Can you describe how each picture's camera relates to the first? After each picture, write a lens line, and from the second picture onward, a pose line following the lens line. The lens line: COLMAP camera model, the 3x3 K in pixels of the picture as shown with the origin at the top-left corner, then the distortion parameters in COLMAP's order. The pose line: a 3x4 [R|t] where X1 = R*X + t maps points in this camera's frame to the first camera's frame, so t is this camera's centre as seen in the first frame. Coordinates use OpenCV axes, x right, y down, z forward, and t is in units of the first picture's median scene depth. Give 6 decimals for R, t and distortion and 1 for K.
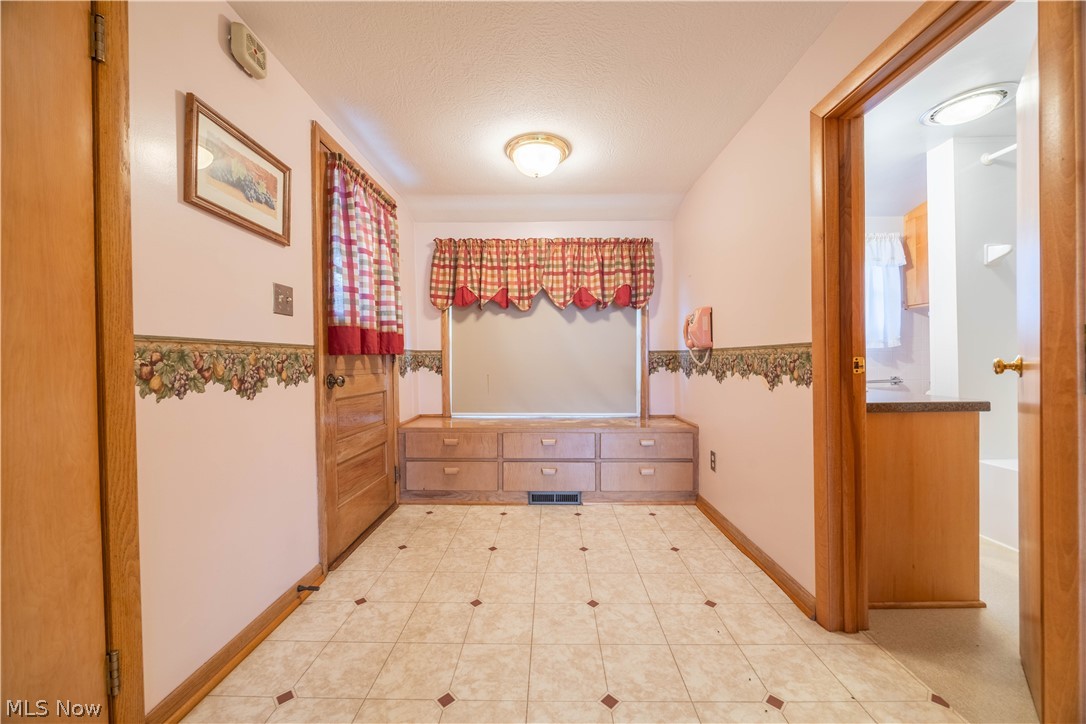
lens RADIAL K [[401.8, 0, 543.0], [0, 401.8, 362.0], [0, 0, 1]] dist [-0.000326, 0.000030]
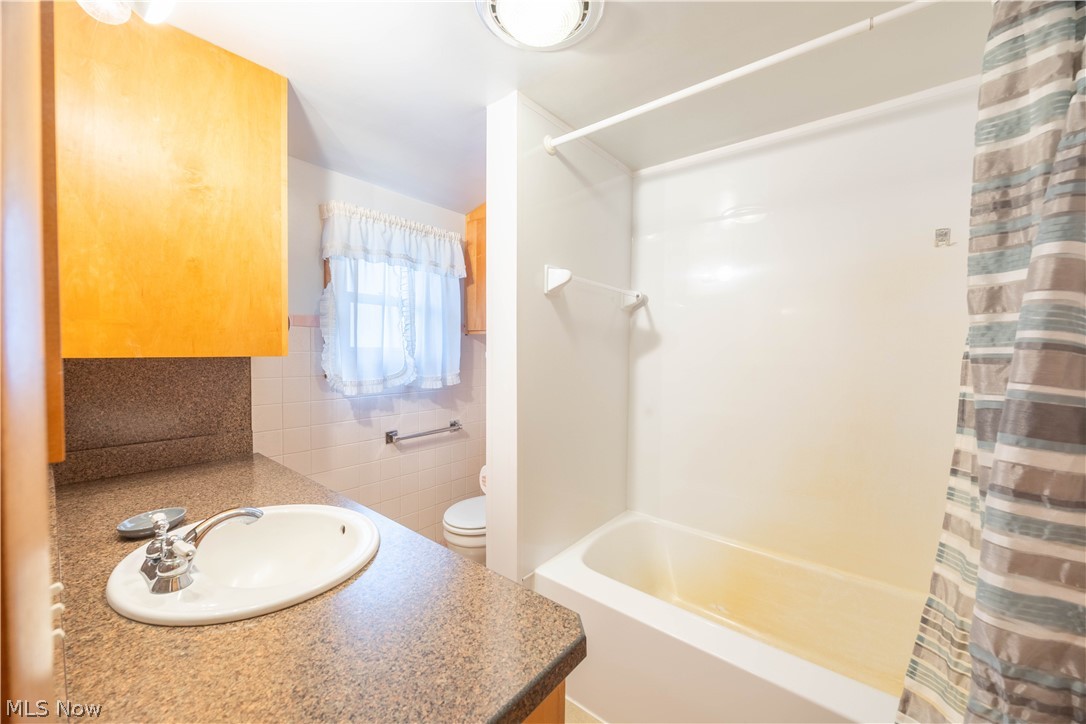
lens RADIAL K [[417.5, 0, 543.0], [0, 417.5, 362.0], [0, 0, 1]] dist [0.000001, 0.000011]
pose [[0.624009, 0.001227, 0.781416, 0.372500], [-0.013222, 0.999872, 0.008989, -0.091008], [-0.781305, -0.015941, 0.623945, 0.386086]]
